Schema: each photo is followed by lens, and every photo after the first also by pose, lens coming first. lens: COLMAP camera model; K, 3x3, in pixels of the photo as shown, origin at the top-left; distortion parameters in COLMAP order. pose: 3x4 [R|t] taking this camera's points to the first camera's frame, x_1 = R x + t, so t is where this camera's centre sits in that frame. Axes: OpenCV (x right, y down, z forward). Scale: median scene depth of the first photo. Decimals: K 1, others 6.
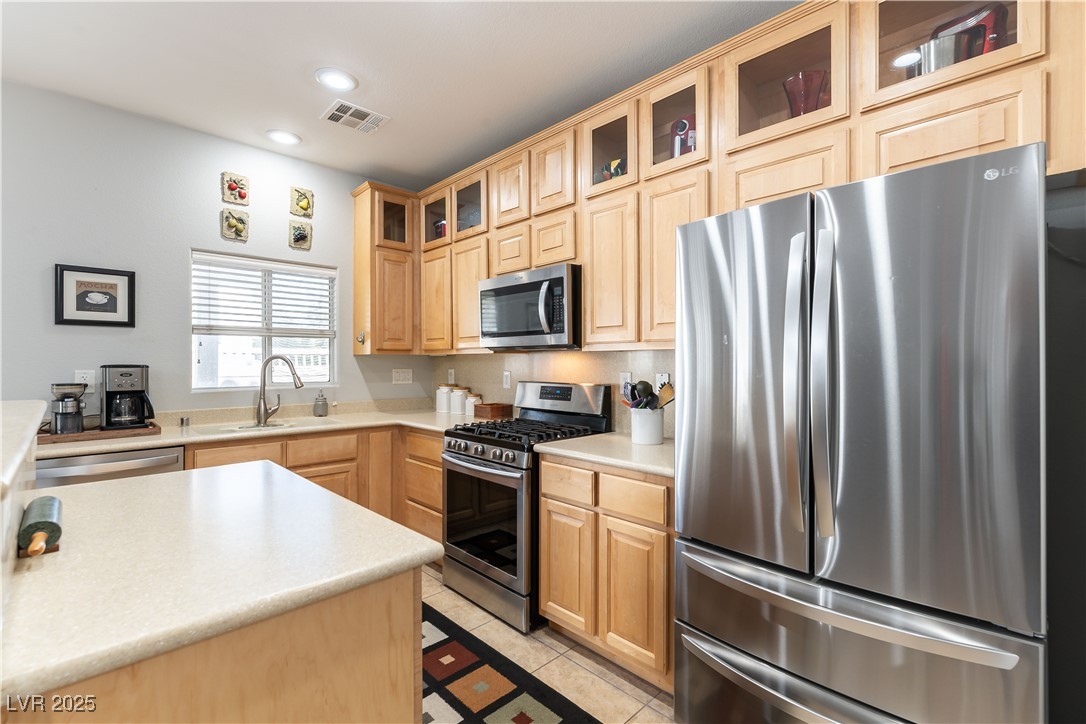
lens RADIAL K [[485.3, 0, 554.6], [0, 485.3, 365.8], [0, 0, 1]] dist [-0.003370, -0.000270]
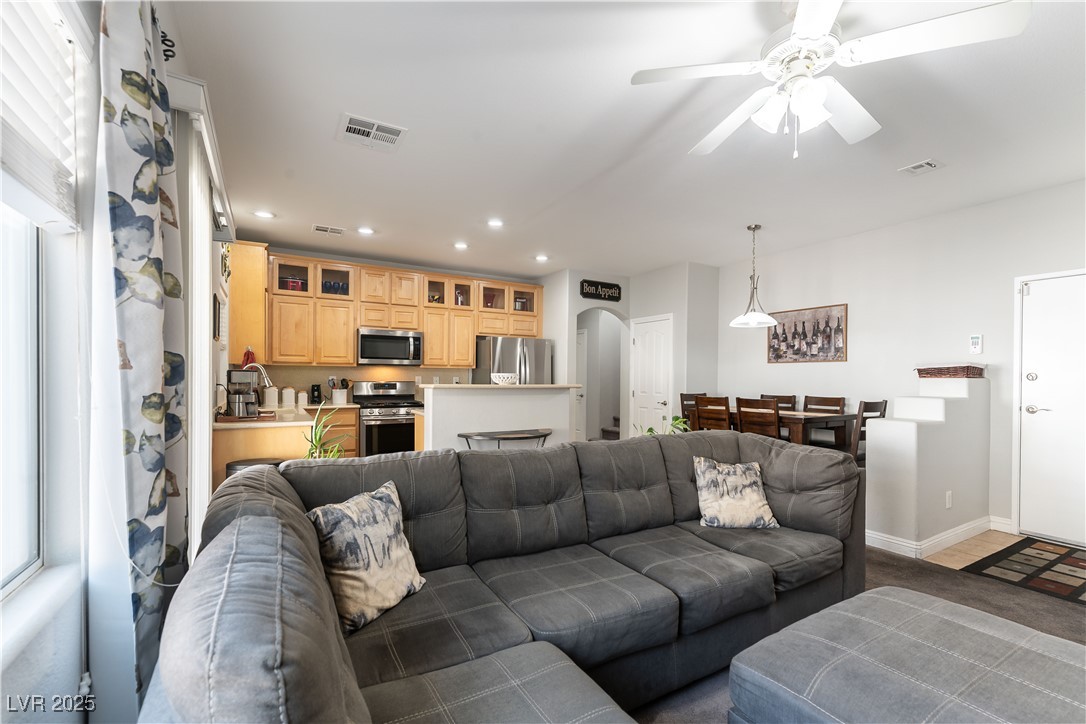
lens RADIAL K [[476.8, 0, 548.1], [0, 476.8, 381.8], [0, 0, 1]] dist [-0.001041, -0.000045]
pose [[0.247367, -0.006256, 0.968902, -2.261711], [-0.000985, 0.999977, 0.006708, 0.027291], [-0.968921, -0.002614, 0.247355, -0.232348]]
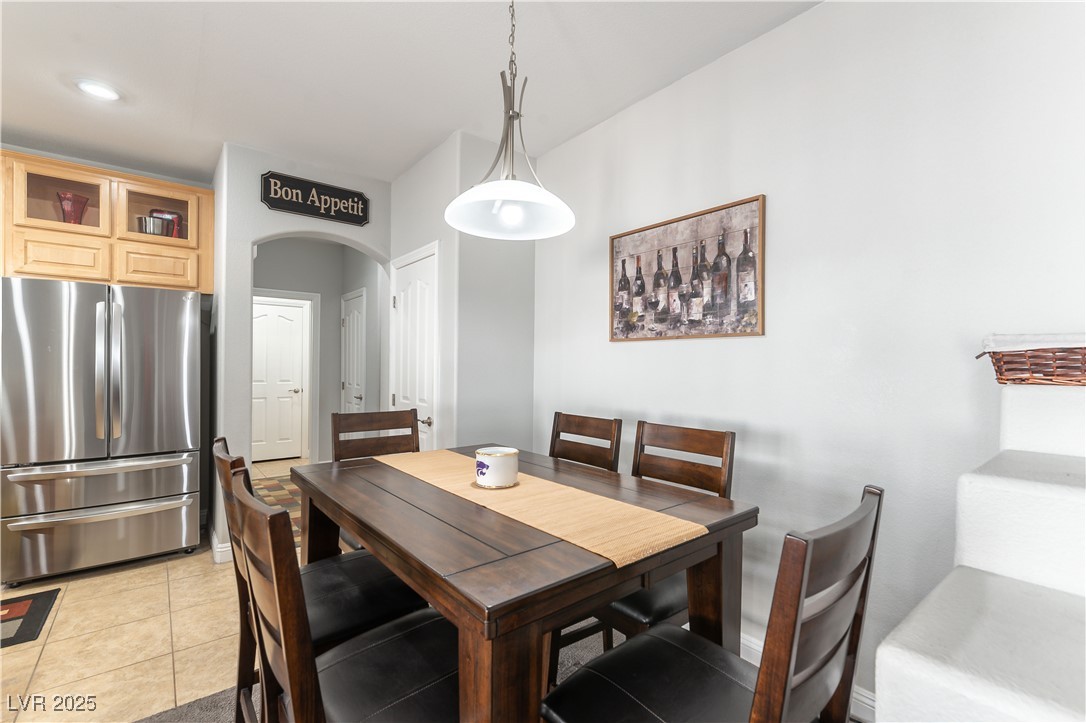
lens RADIAL K [[485.3, 0, 554.6], [0, 485.3, 365.3], [0, 0, 1]] dist [-0.003370, -0.000270]
pose [[0.095436, -0.000387, 0.995435, -0.820507], [-0.000707, 1.000000, 0.000456, 0.004667], [-0.995435, -0.000748, 0.095436, -0.690665]]
